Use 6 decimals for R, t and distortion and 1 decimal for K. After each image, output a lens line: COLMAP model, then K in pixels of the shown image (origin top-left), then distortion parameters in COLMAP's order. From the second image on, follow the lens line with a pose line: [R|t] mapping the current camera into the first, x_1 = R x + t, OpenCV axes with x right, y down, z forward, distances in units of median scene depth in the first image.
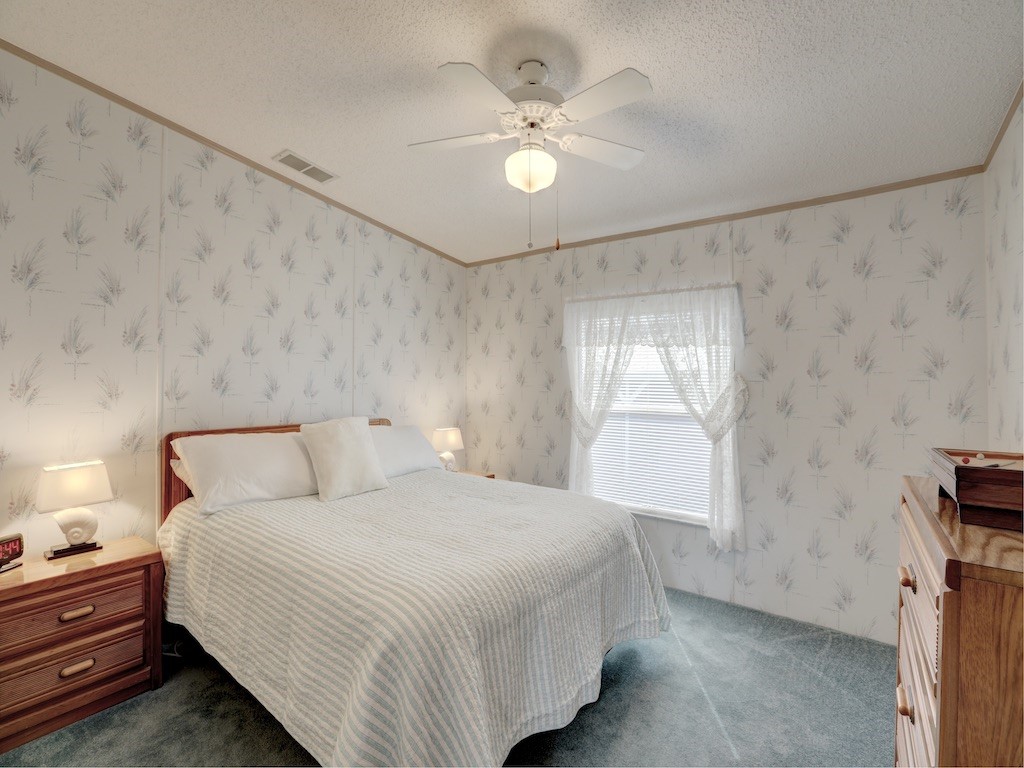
lens RADIAL K [[467.5, 0, 511.7], [0, 467.5, 378.1], [0, 0, 1]] dist [-0.048717, 0.017638]
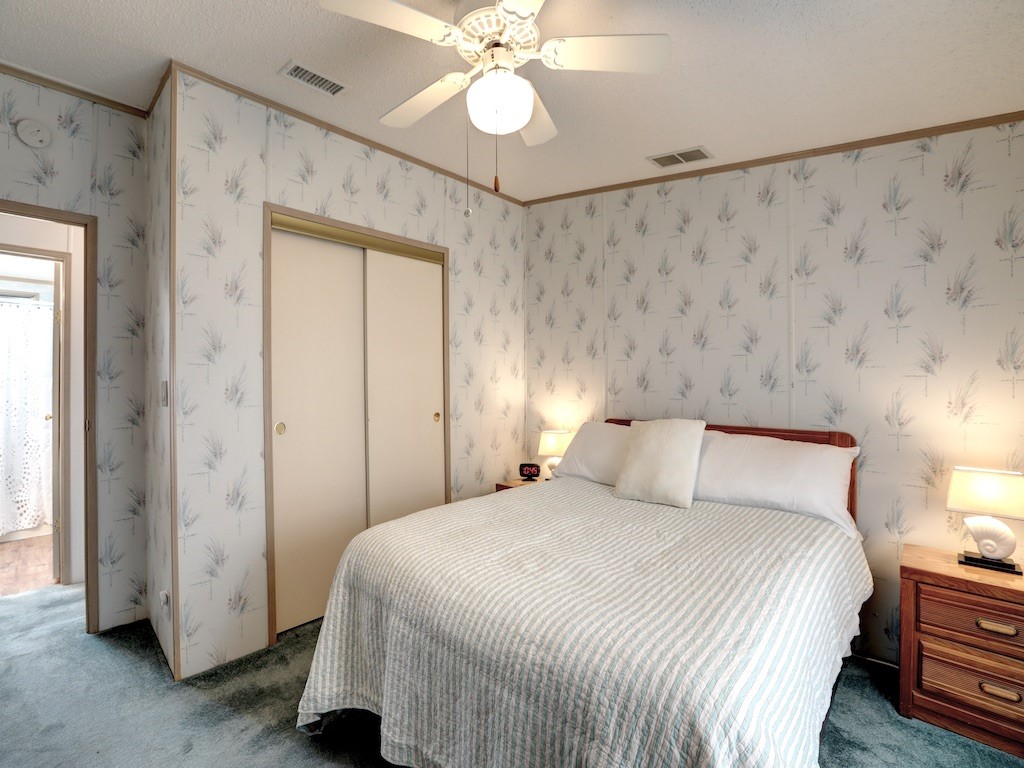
lens RADIAL K [[467.5, 0, 511.7], [0, 467.5, 378.1], [0, 0, 1]] dist [-0.048717, 0.017638]
pose [[-0.112586, -0.018783, -0.993464, 0.528833], [0.008607, 0.999765, -0.019878, 0.021116], [0.993605, -0.010788, -0.112398, 0.732668]]
